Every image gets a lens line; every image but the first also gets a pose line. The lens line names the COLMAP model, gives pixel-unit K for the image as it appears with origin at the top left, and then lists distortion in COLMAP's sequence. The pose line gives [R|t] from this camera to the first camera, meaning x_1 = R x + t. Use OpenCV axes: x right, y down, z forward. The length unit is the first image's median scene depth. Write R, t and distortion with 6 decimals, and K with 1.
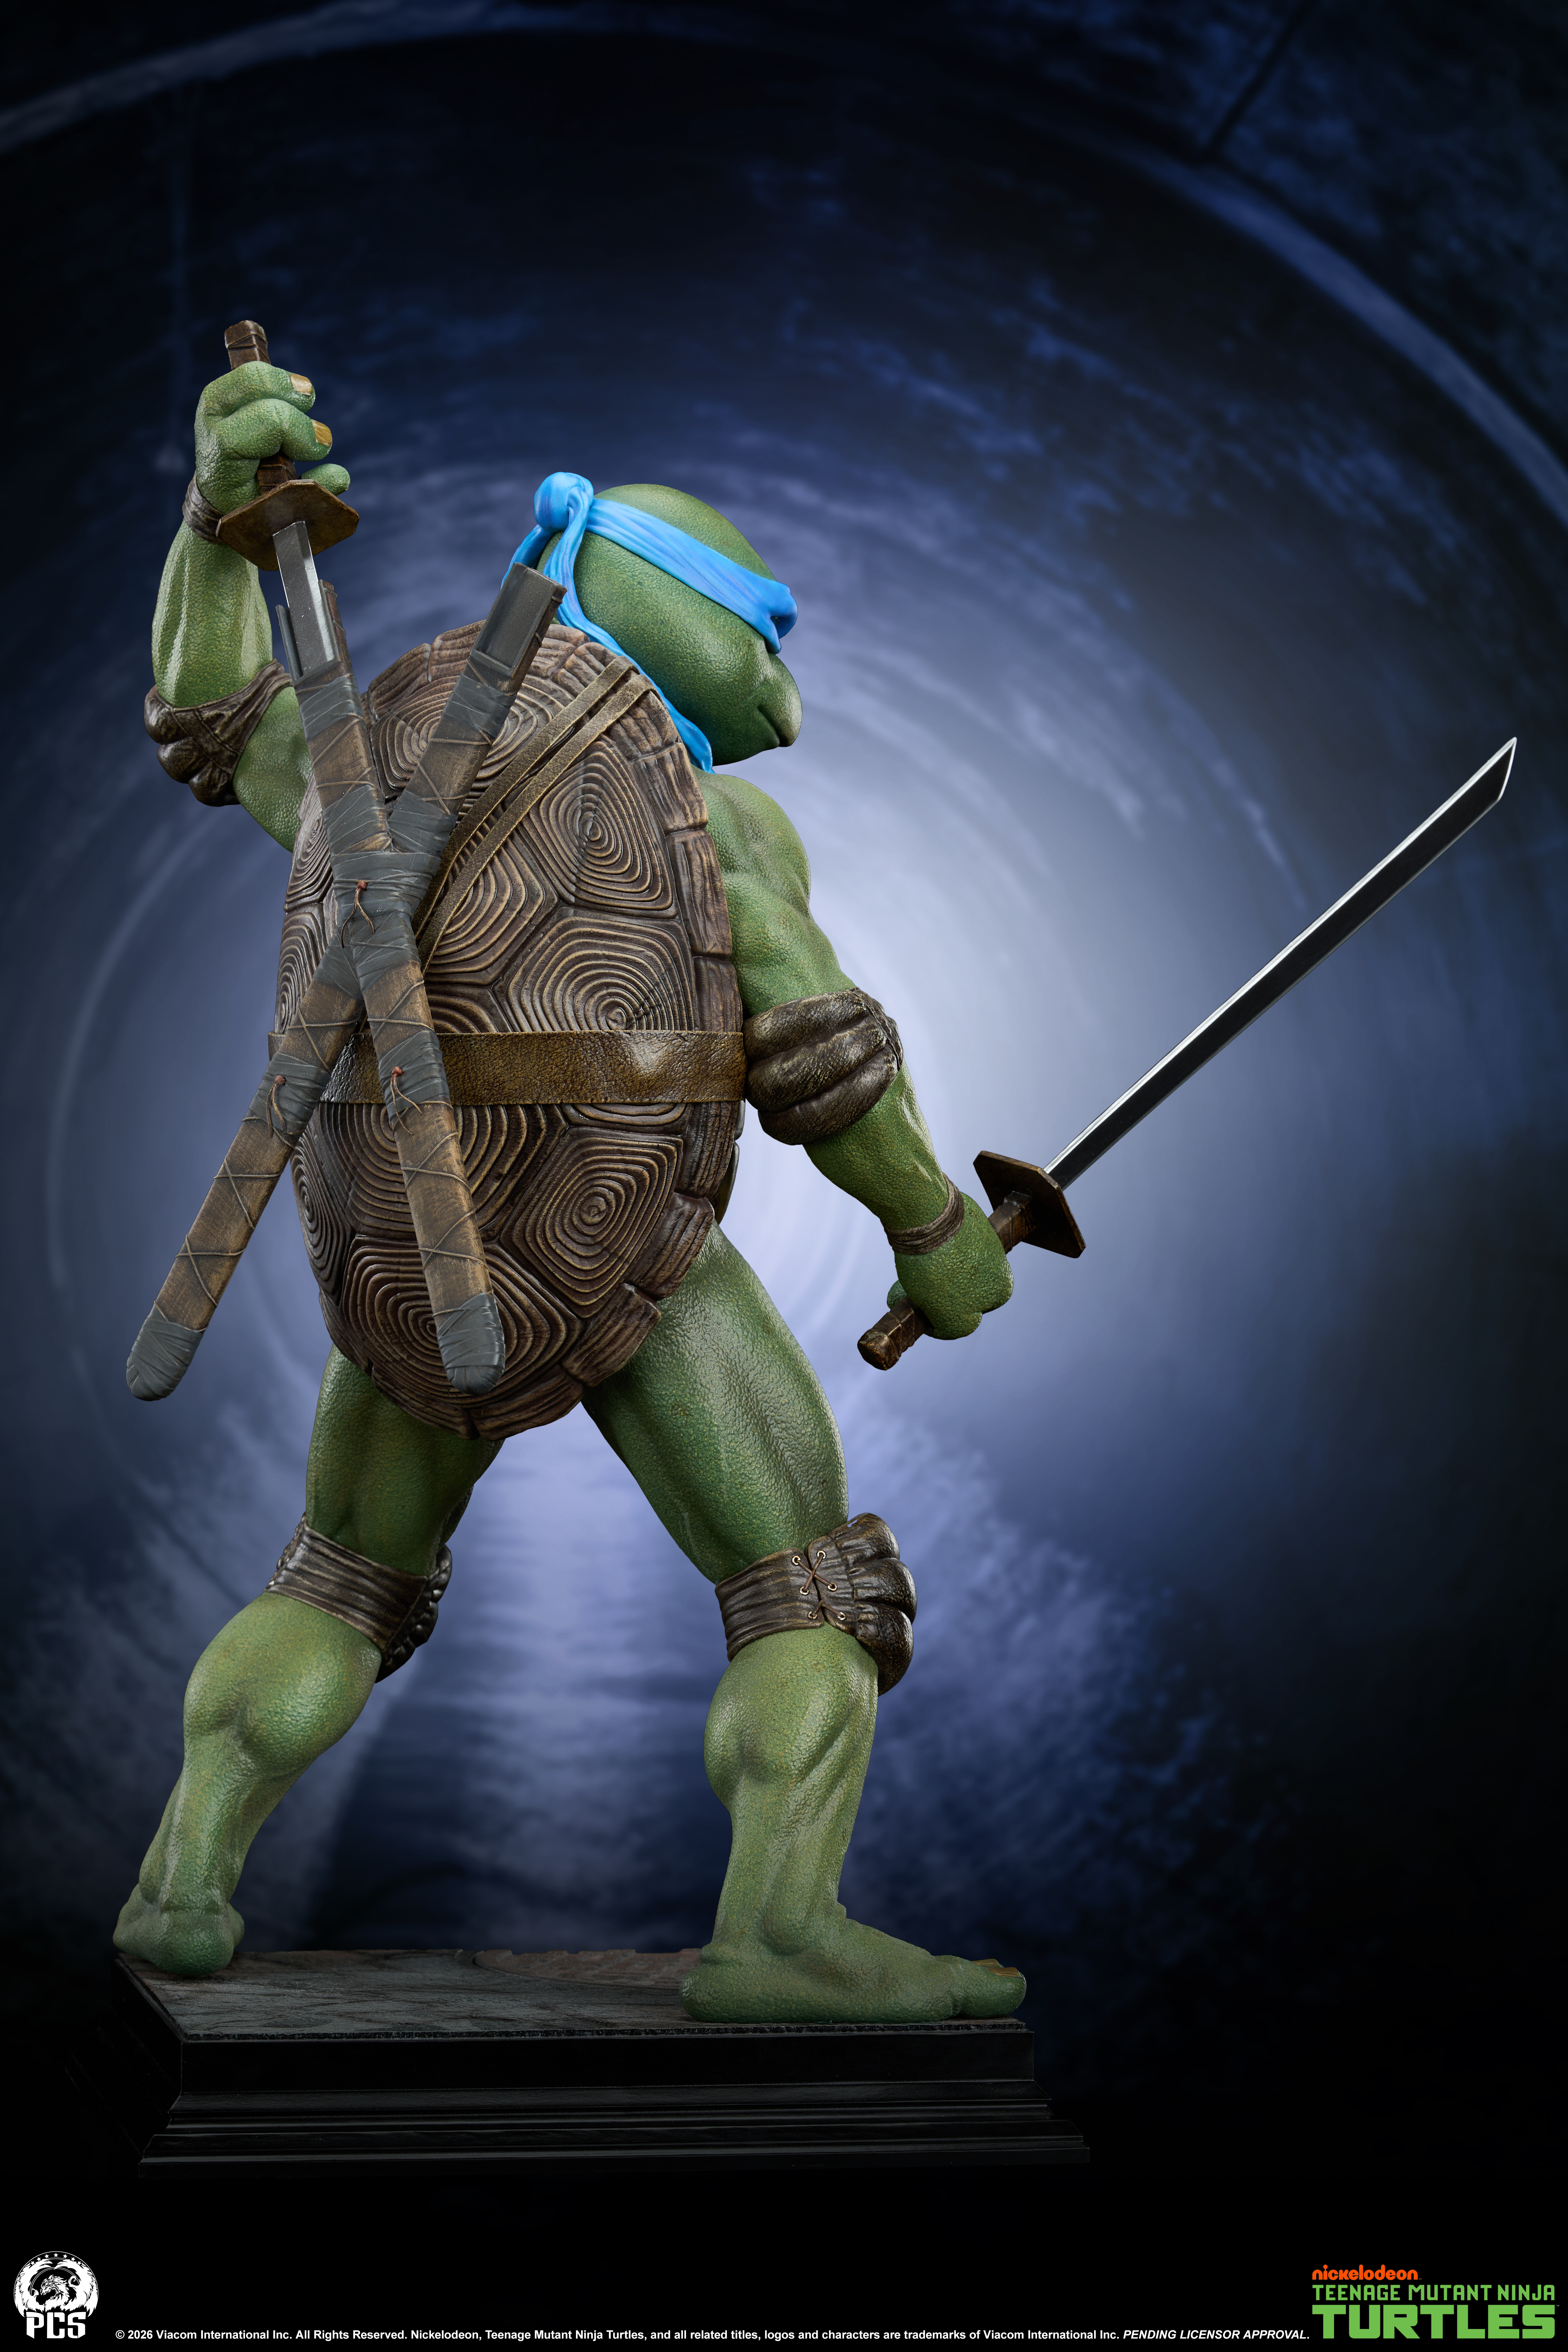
lens RADIAL K [[6446.3, 0, 784.0], [0, 6446.3, 1176.0], [0, 0, 1]] dist [-0.167774, -0.520885]
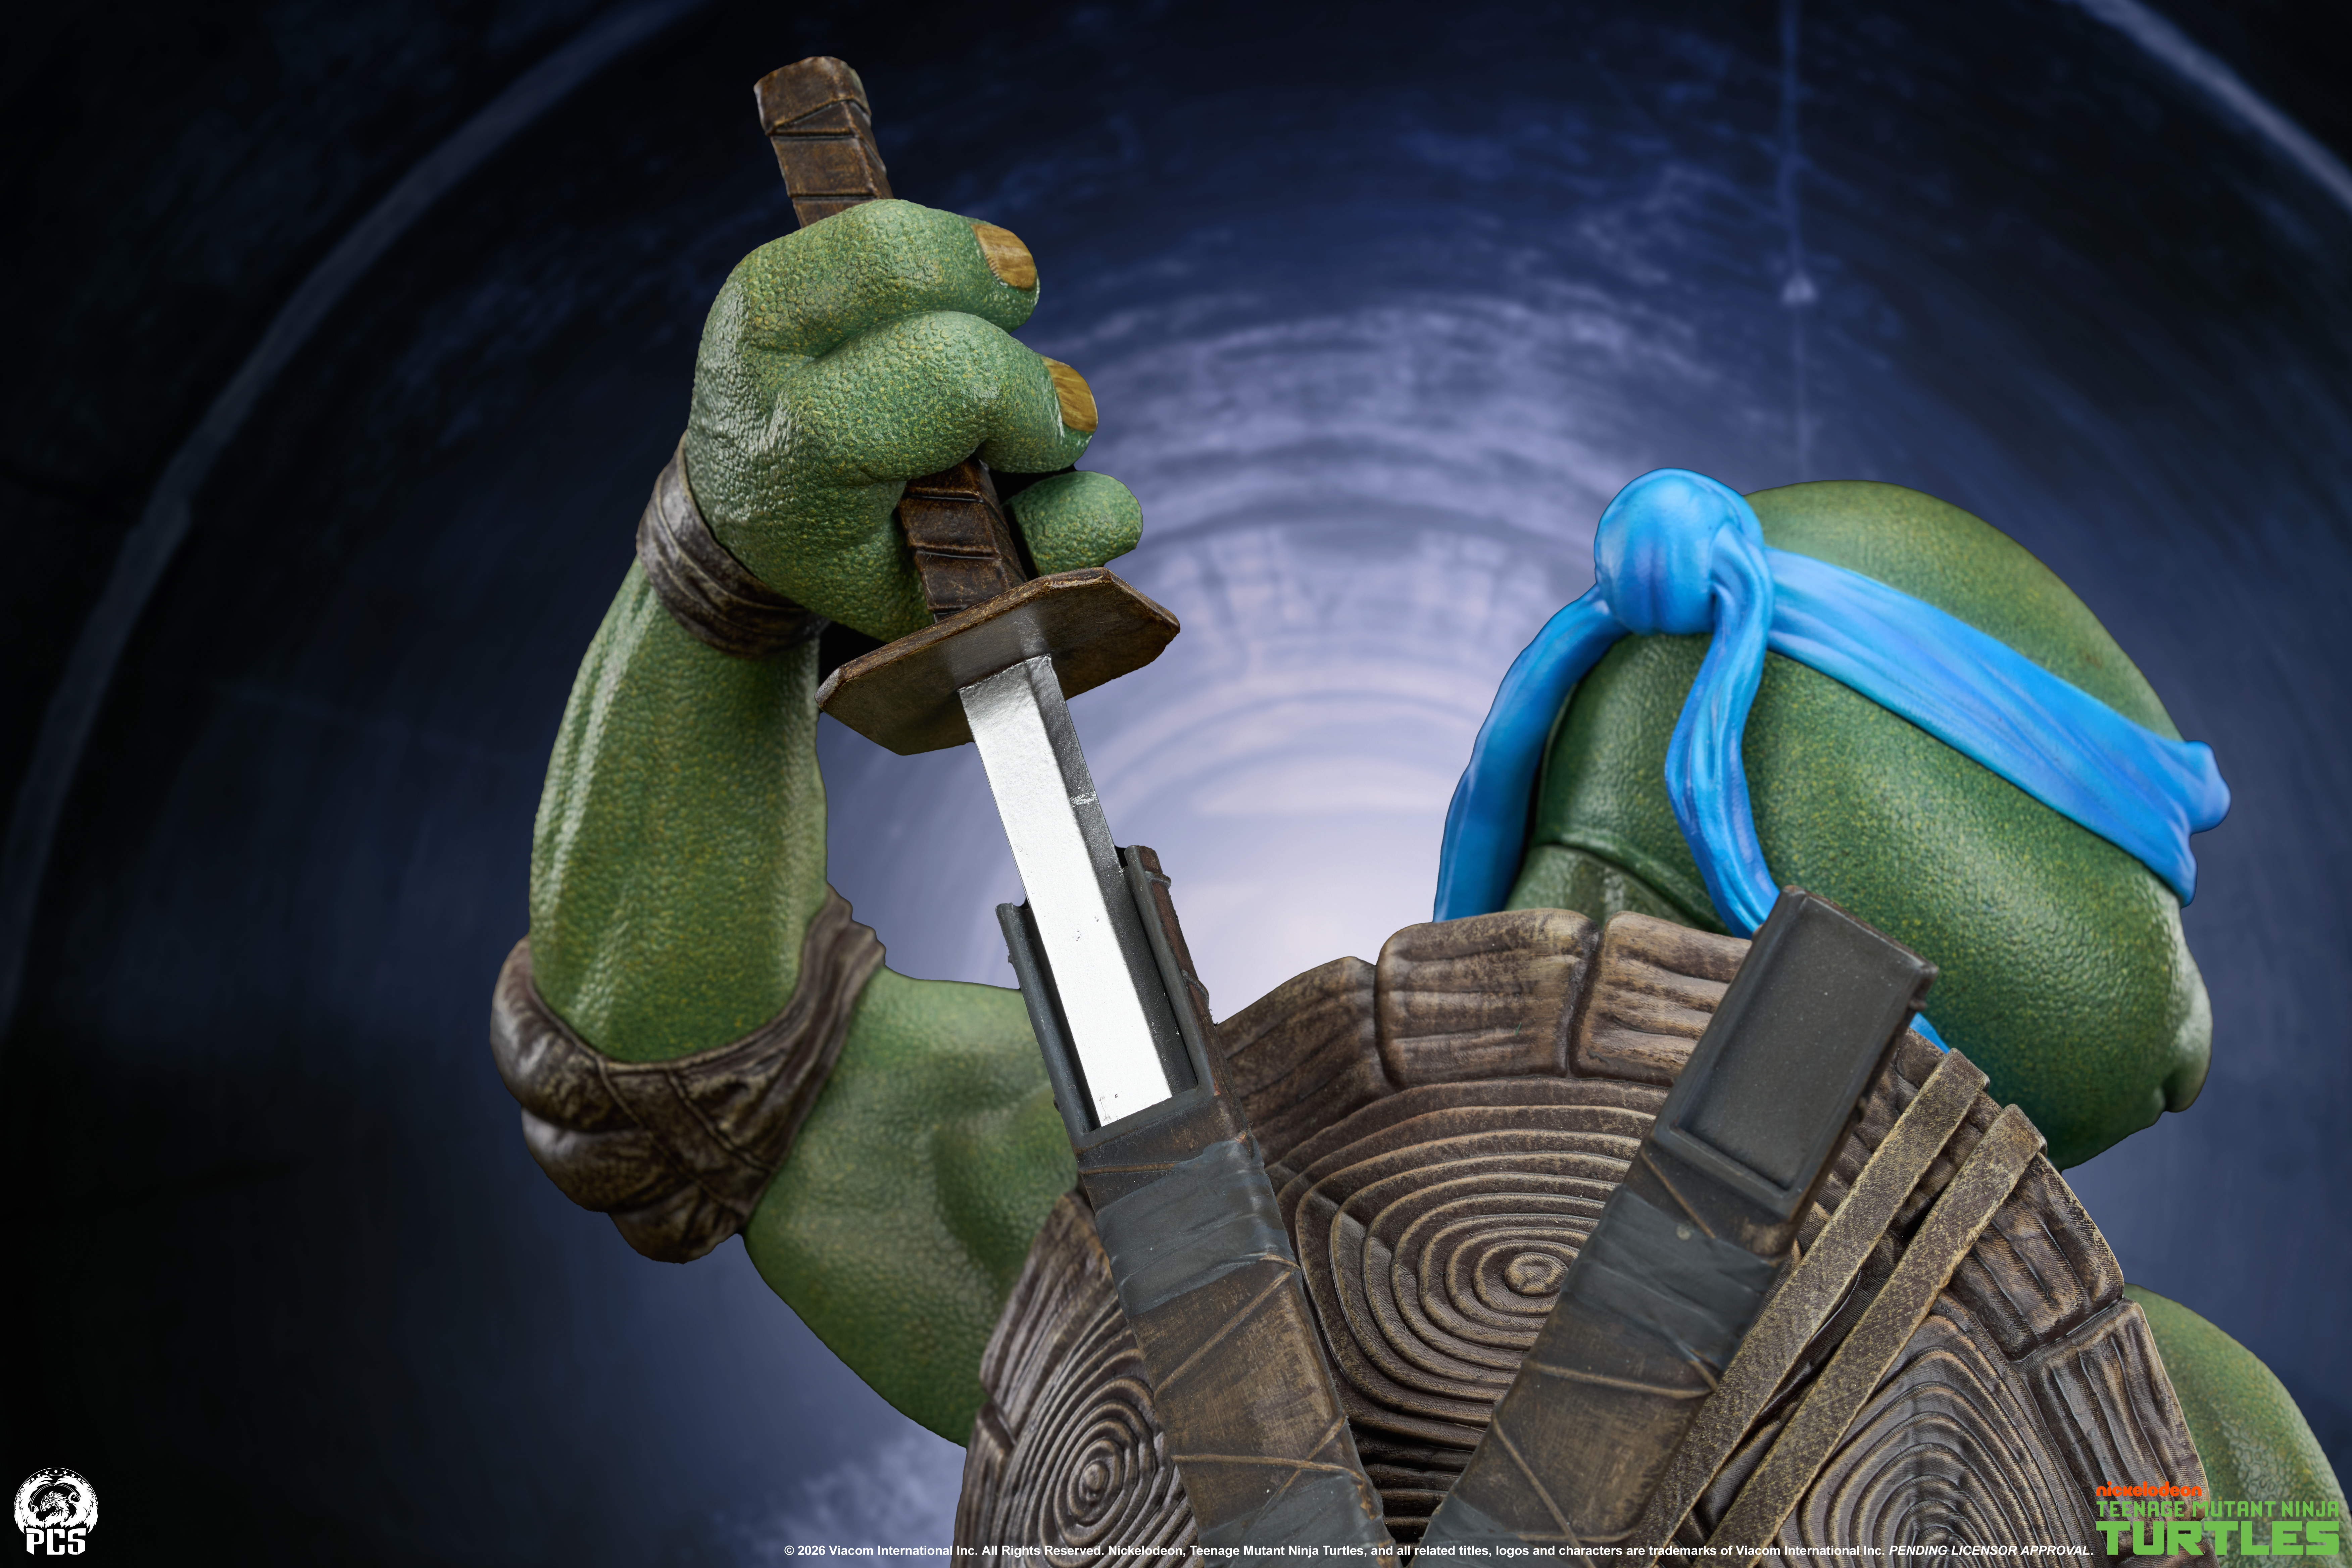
lens RADIAL K [[7022.0, 0, 1176.0], [0, 7022.0, 784.0], [0, 0, 1]] dist [-0.178372, -1.061621]
pose [[0.980591, -0.024978, 0.194468, -0.145560], [-0.000944, 0.991239, 0.132080, -0.147402], [-0.196063, -0.129701, 0.971976, 0.606212]]
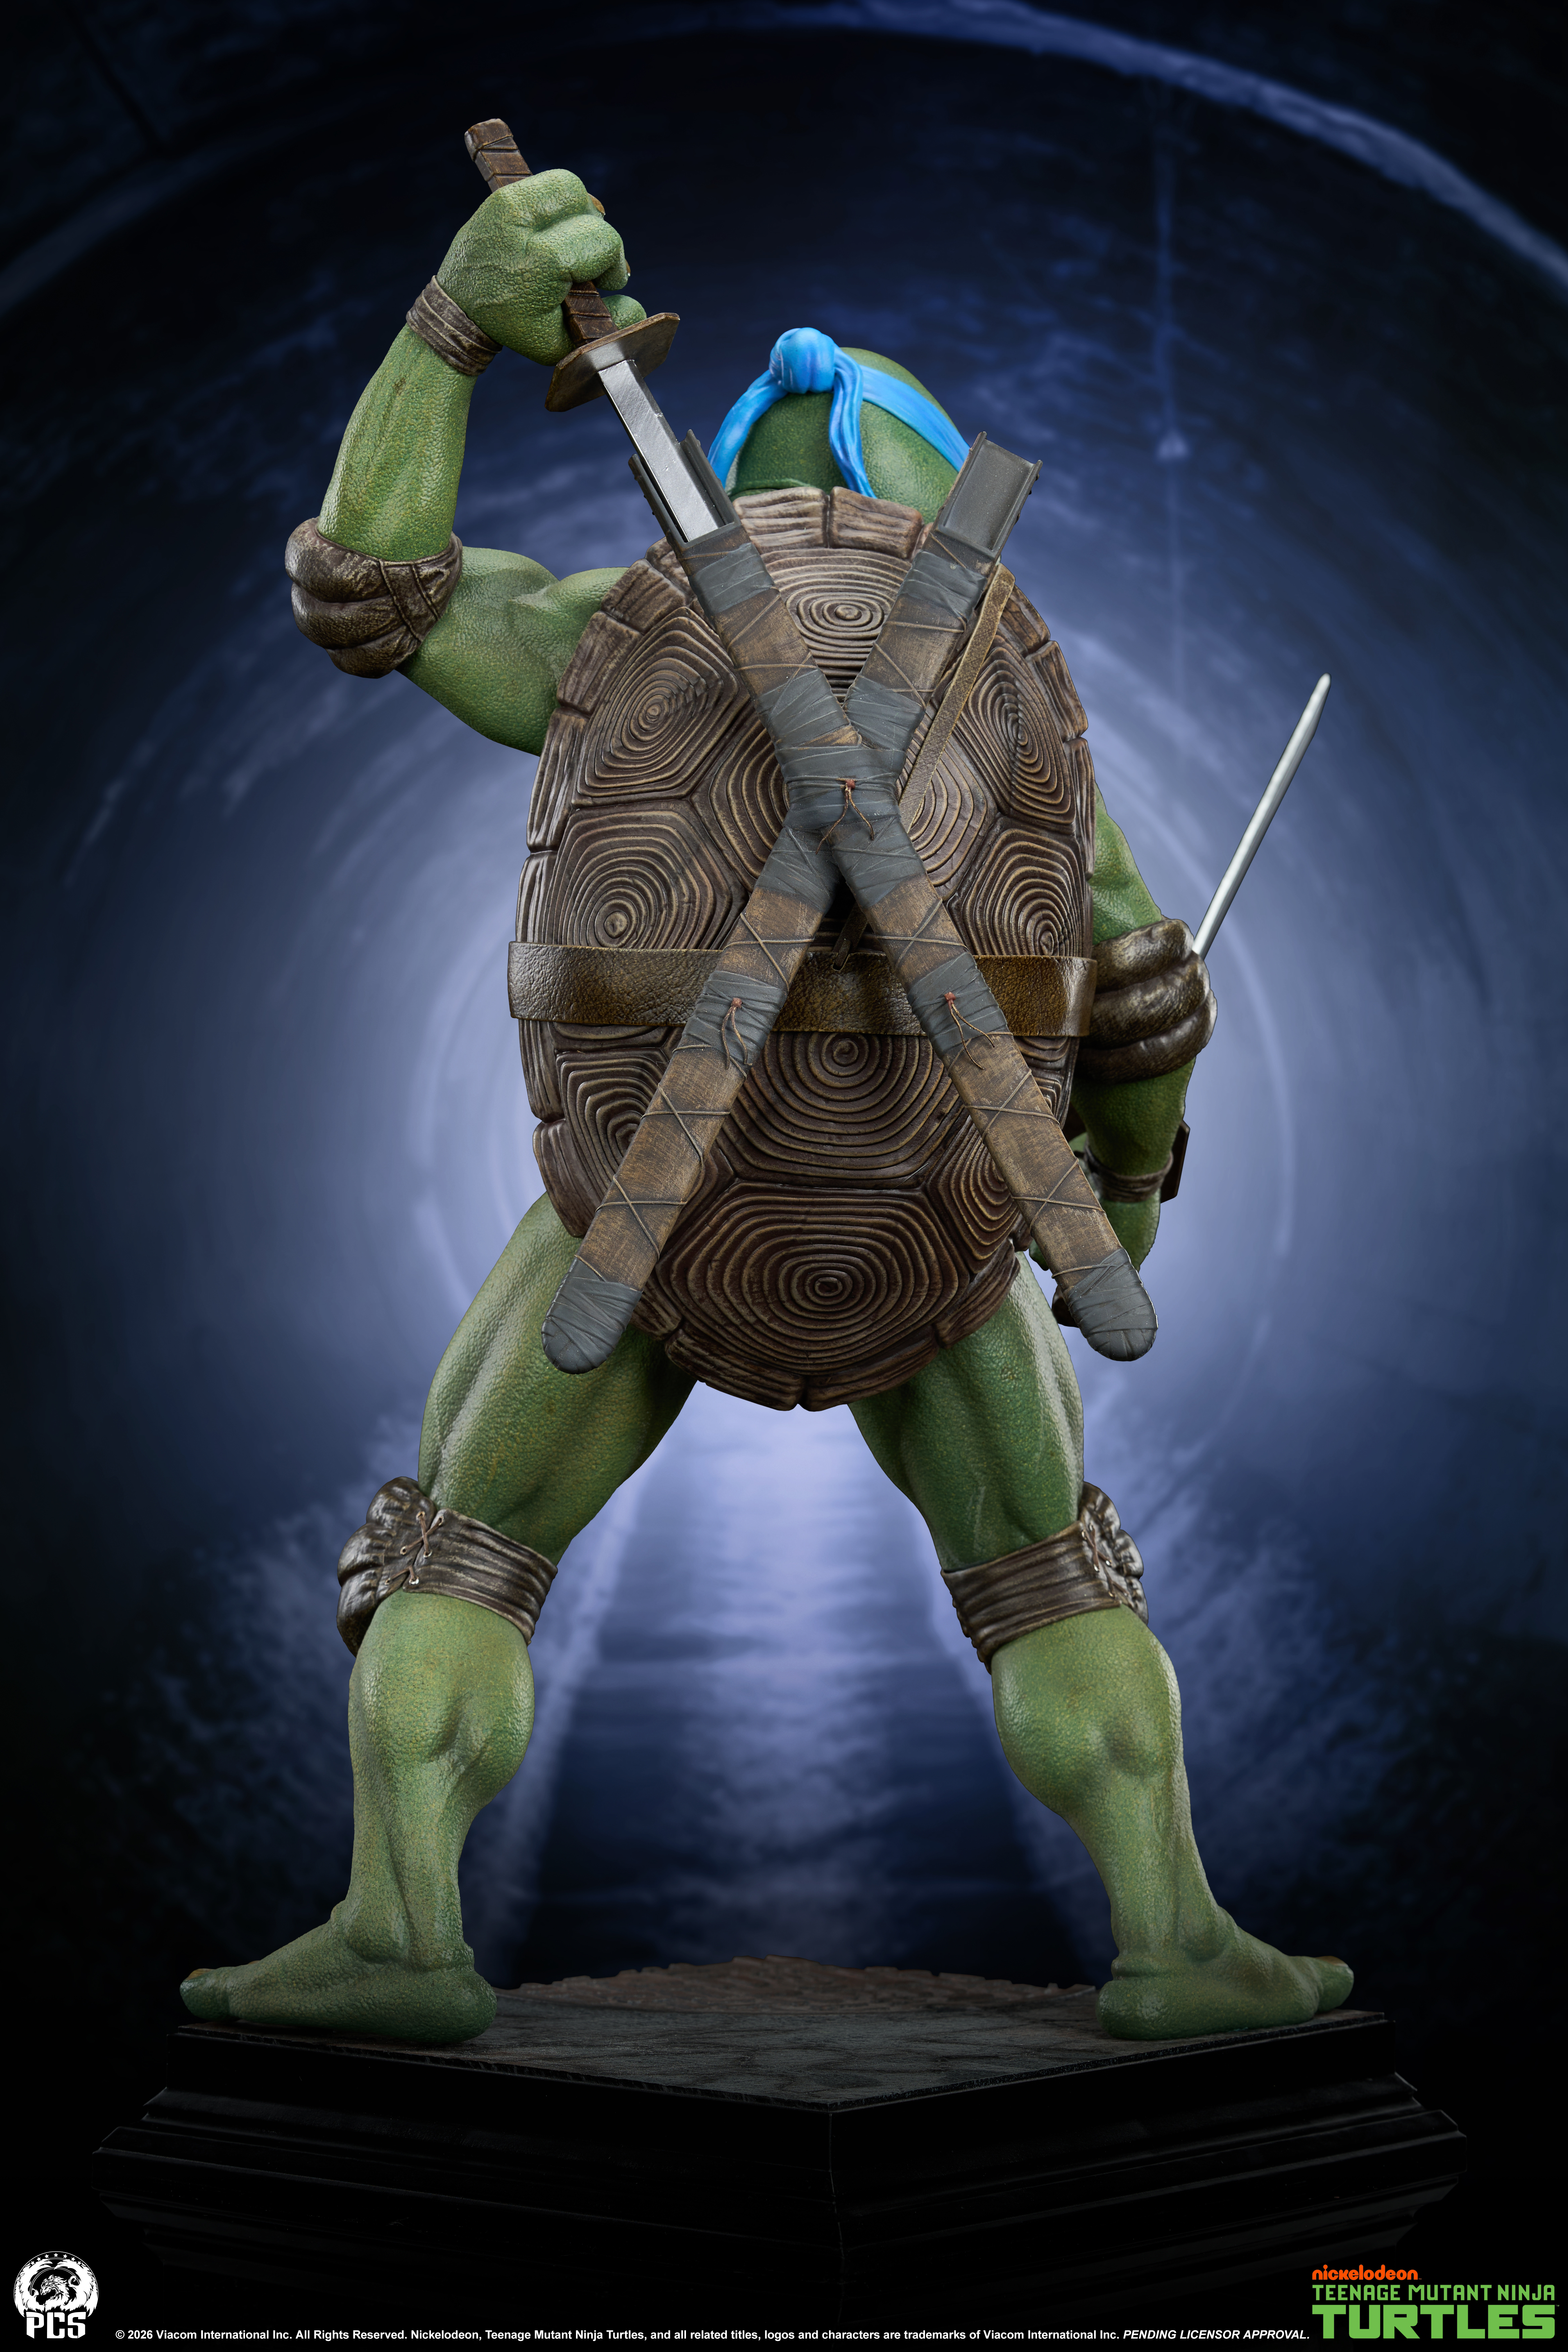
lens RADIAL K [[6696.0, 0, 784.0], [0, 6696.0, 1176.0], [0, 0, 1]] dist [-0.183307, -0.764086]
pose [[0.772776, 0.002007, 0.634676, -0.631280], [-0.010526, 0.999898, 0.009656, -0.000319], [-0.634592, -0.014143, 0.772718, 0.286573]]
